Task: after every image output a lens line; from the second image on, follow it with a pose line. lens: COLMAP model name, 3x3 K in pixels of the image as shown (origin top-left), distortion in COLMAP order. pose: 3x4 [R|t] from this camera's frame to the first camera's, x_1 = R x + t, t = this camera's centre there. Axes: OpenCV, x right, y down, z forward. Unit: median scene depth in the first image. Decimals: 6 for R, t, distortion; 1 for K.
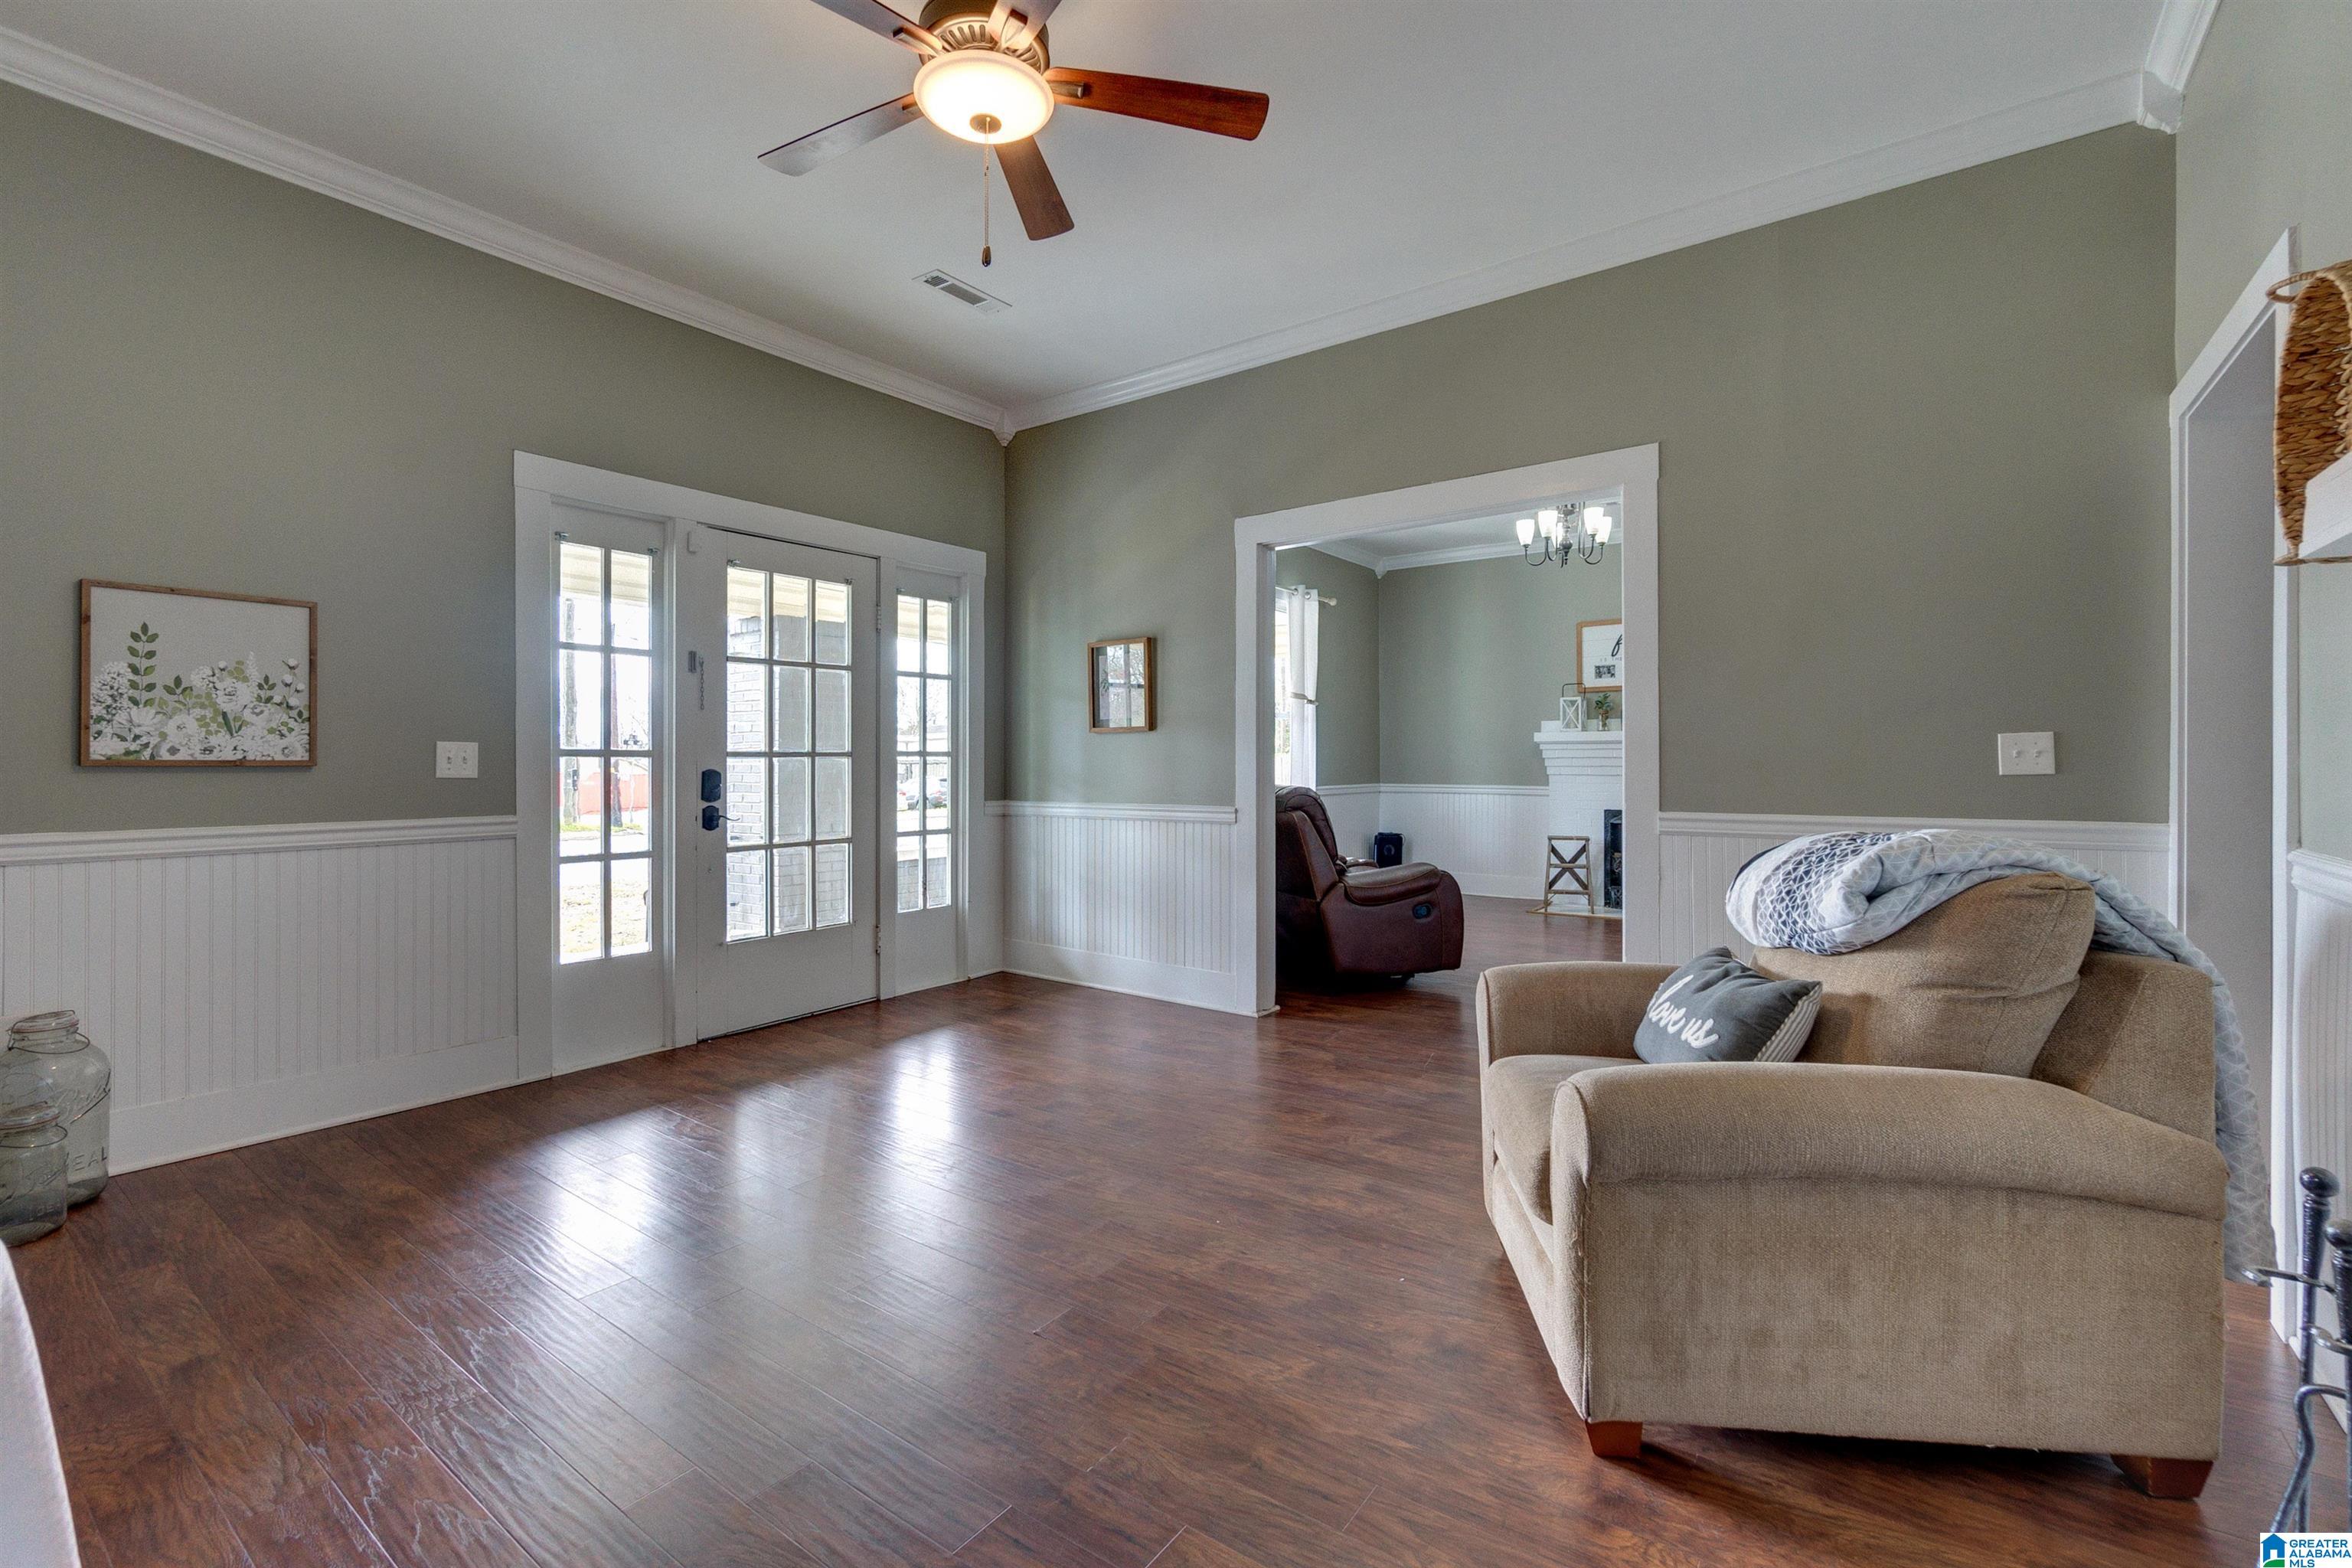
lens RADIAL K [[1014.2, 0, 1166.4], [0, 1014.2, 780.1], [0, 0, 1]] dist [-0.000484, -0.000053]
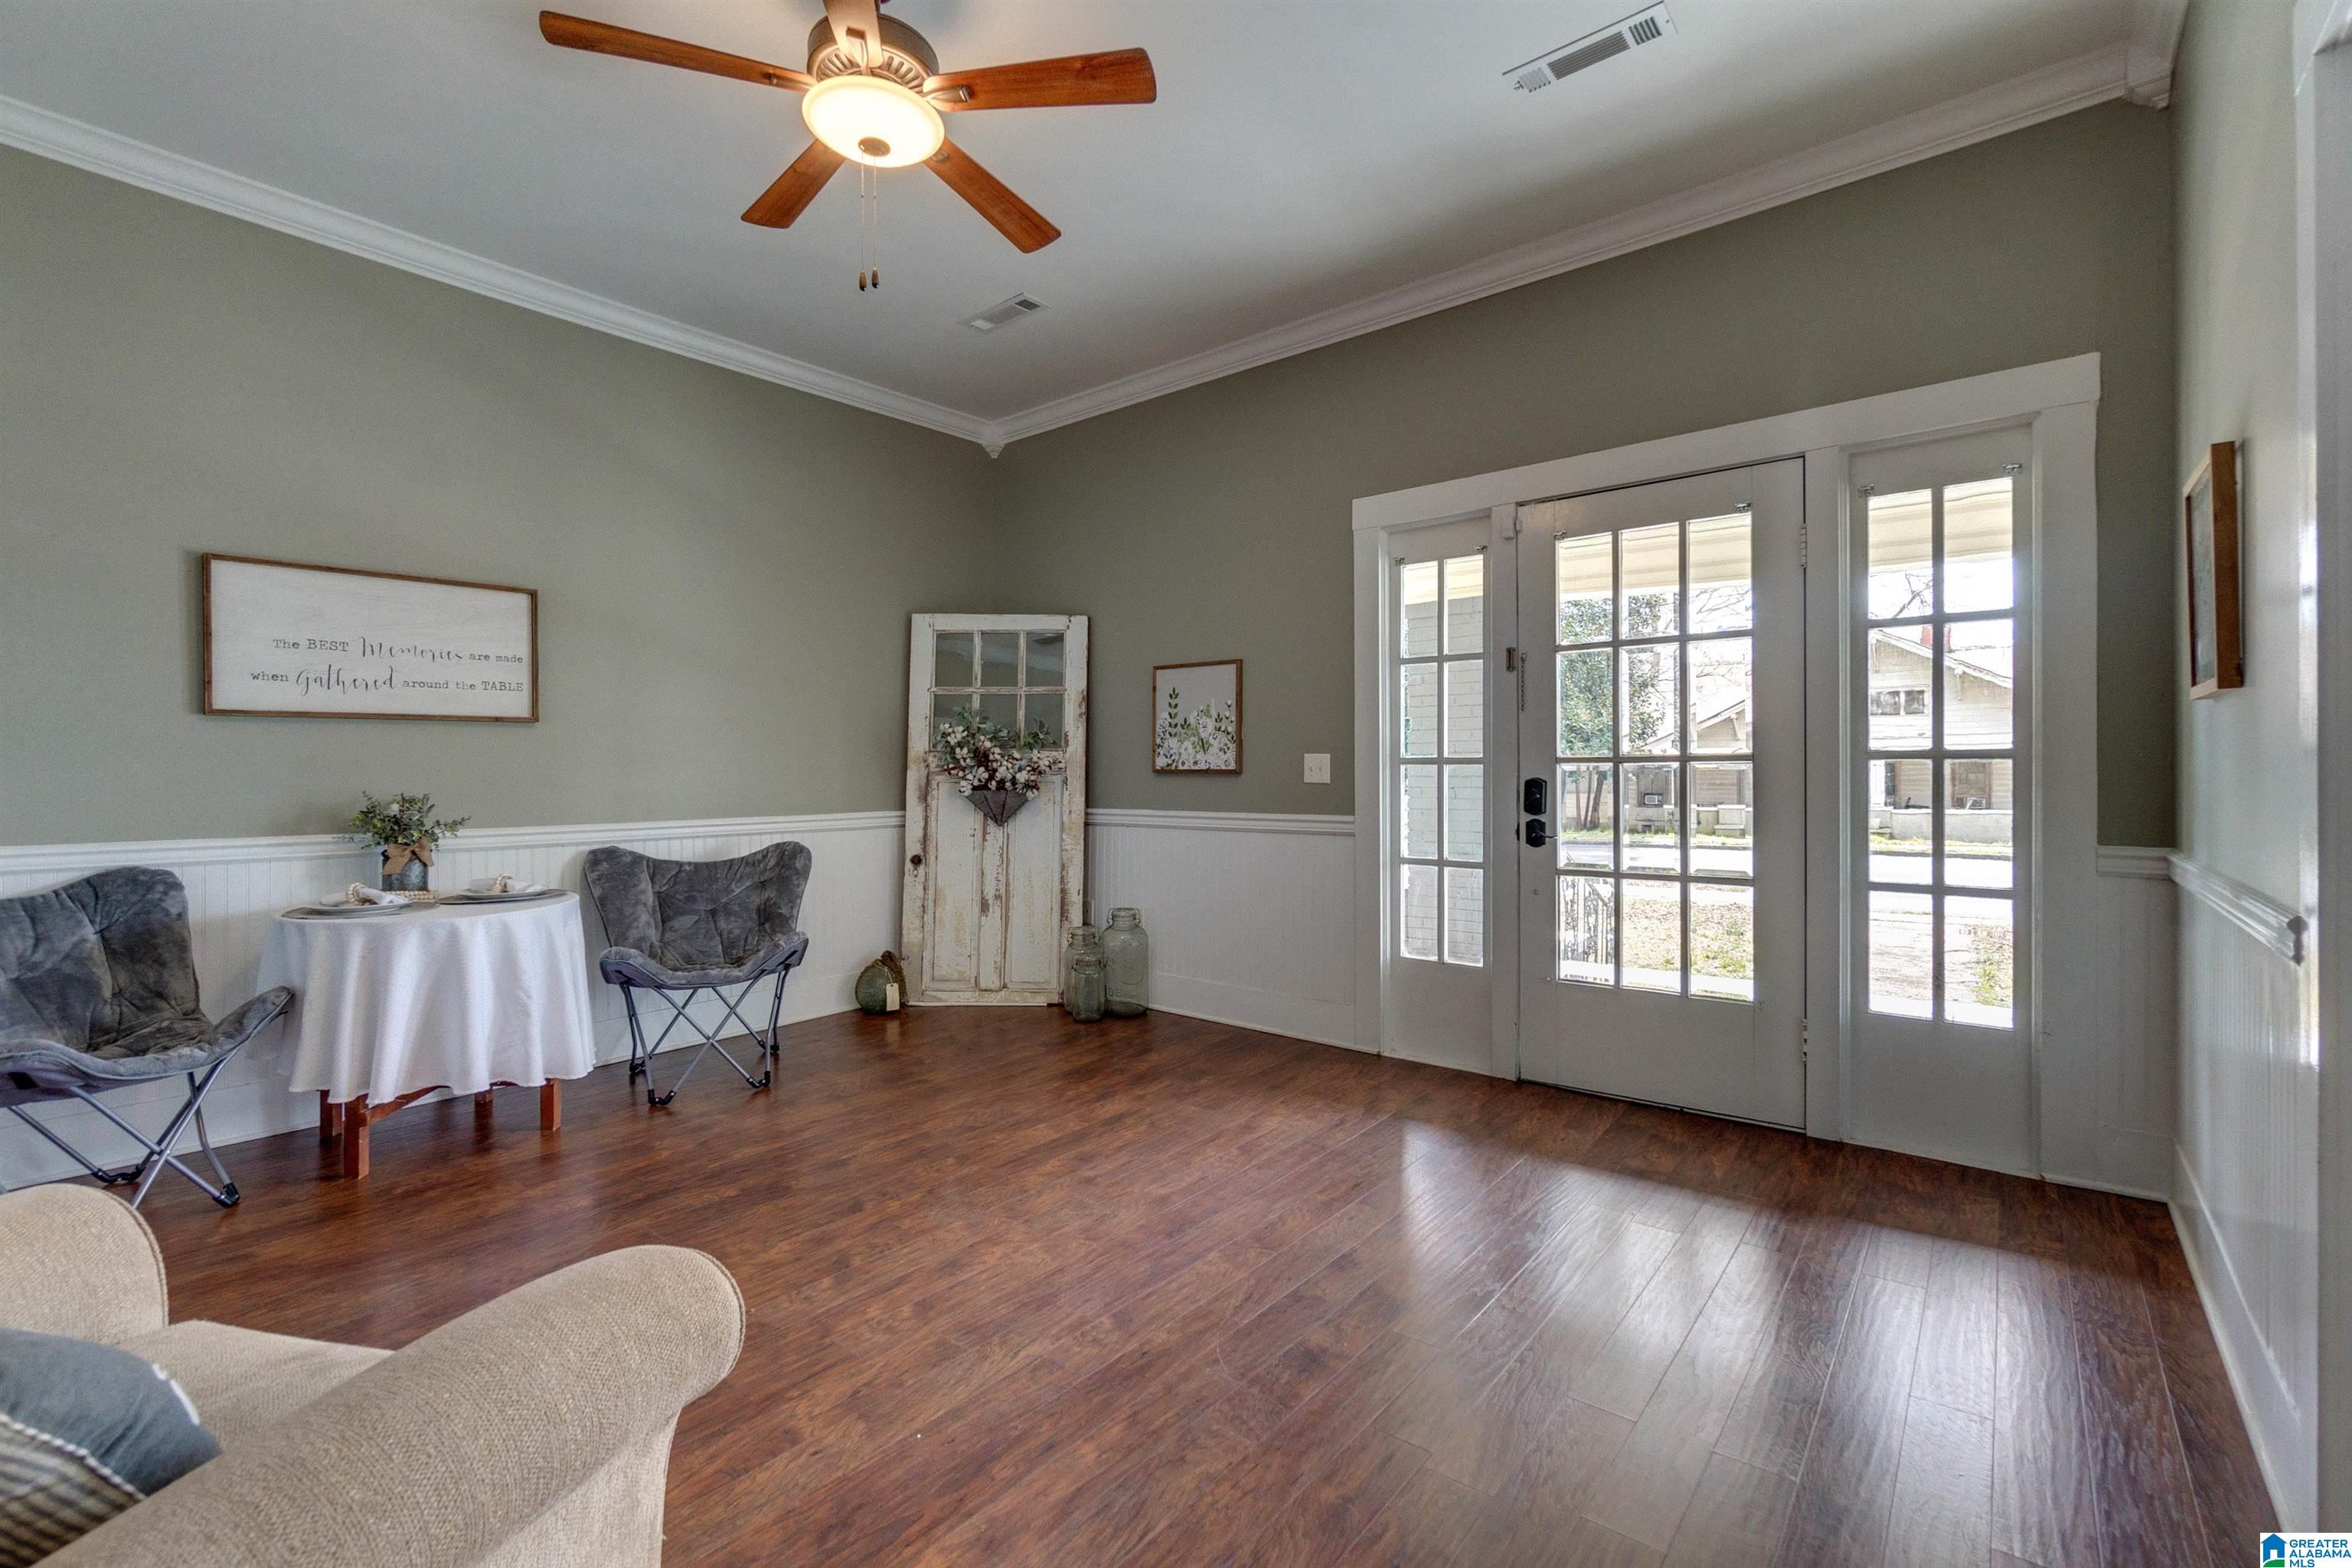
lens RADIAL K [[1014.2, 0, 1166.4], [0, 1014.2, 780.1], [0, 0, 1]] dist [-0.000484, -0.000053]
pose [[-0.058055, 0.024476, -0.998013, 0.547900], [-0.004585, 0.999682, 0.024784, -0.035489], [0.998303, 0.006015, -0.057925, 0.889073]]
